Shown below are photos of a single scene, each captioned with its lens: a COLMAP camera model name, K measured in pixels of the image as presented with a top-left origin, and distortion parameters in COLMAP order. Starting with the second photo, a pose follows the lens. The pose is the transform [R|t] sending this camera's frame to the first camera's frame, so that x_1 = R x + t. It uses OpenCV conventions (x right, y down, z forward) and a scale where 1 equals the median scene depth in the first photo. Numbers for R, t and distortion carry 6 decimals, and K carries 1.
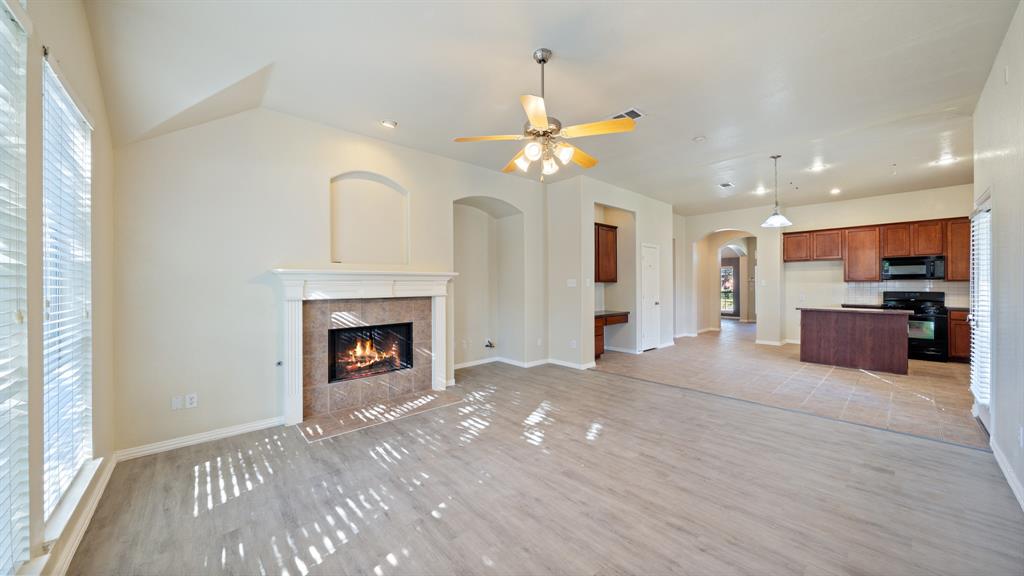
lens RADIAL K [[353.2, 0, 512.5], [0, 353.2, 287.0], [0, 0, 1]] dist [0.000101, 0.000015]
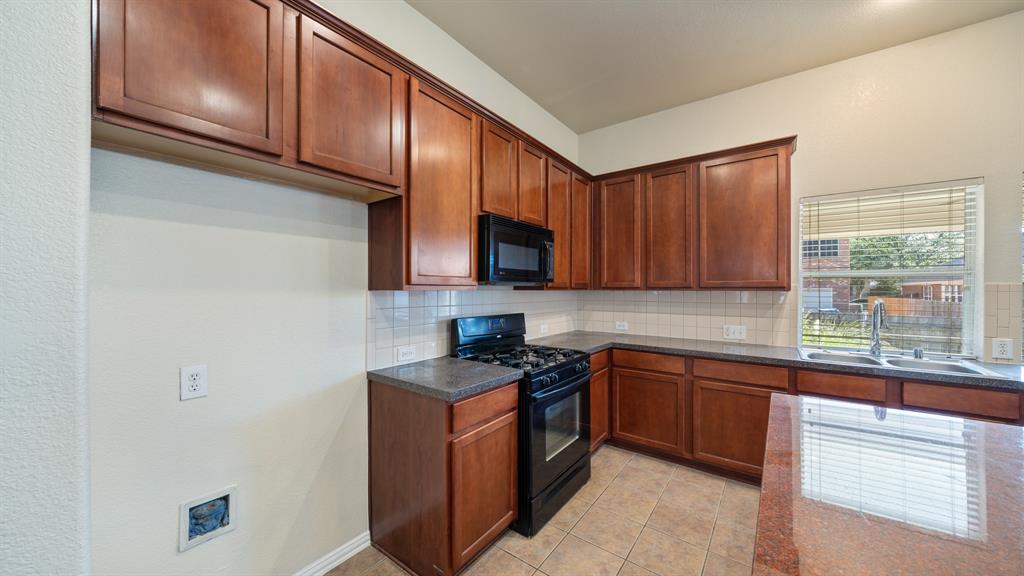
lens RADIAL K [[353.2, 0, 512.9], [0, 353.2, 288.0], [0, 0, 1]] dist [0.000101, 0.000015]
pose [[-0.199747, 0.004201, 0.979838, 0.763482], [-0.000027, 0.999991, -0.004293, -0.015302], [-0.979847, -0.000884, -0.199745, 1.089870]]
